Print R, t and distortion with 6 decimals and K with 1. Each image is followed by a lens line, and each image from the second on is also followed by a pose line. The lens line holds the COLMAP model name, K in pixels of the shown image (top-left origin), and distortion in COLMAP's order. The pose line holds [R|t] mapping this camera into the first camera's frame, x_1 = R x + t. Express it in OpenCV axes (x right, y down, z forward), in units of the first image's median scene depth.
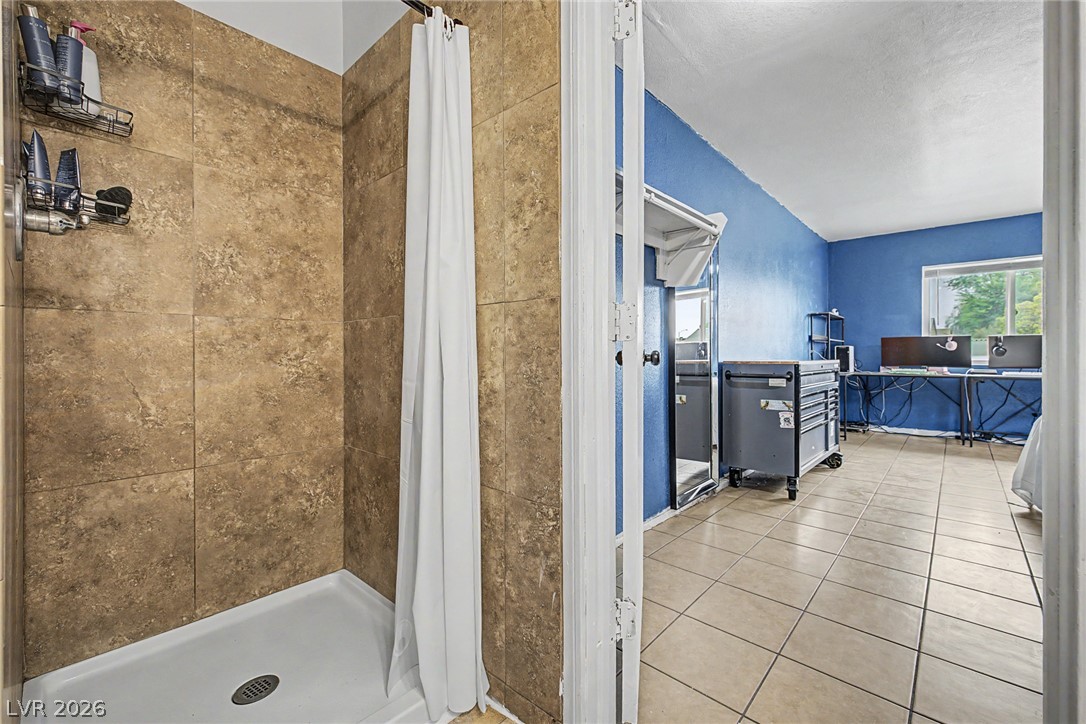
lens RADIAL K [[460.4, 0, 542.5], [0, 460.4, 356.6], [0, 0, 1]] dist [0.001419, -0.000711]
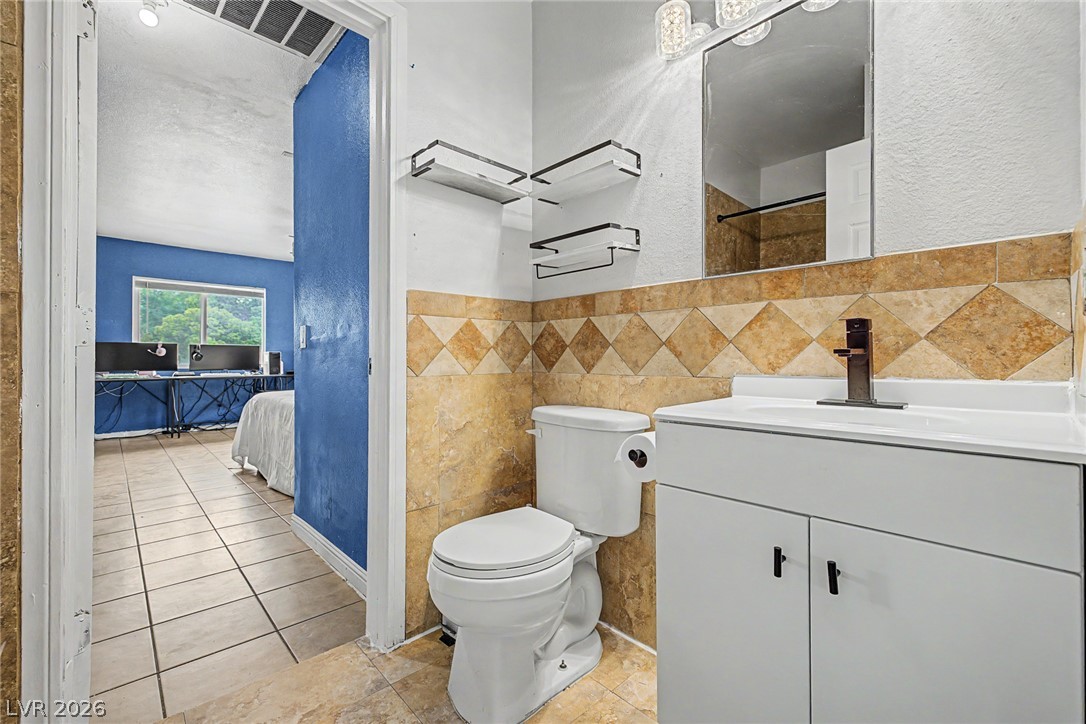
lens RADIAL K [[460.4, 0, 543.1], [0, 460.4, 359.7], [0, 0, 1]] dist [0.001419, -0.000711]
pose [[0.069456, 0.001253, 0.997584, -0.171154], [0.002013, 0.999997, -0.001396, -0.000567], [-0.997583, 0.002105, 0.069454, -0.009642]]
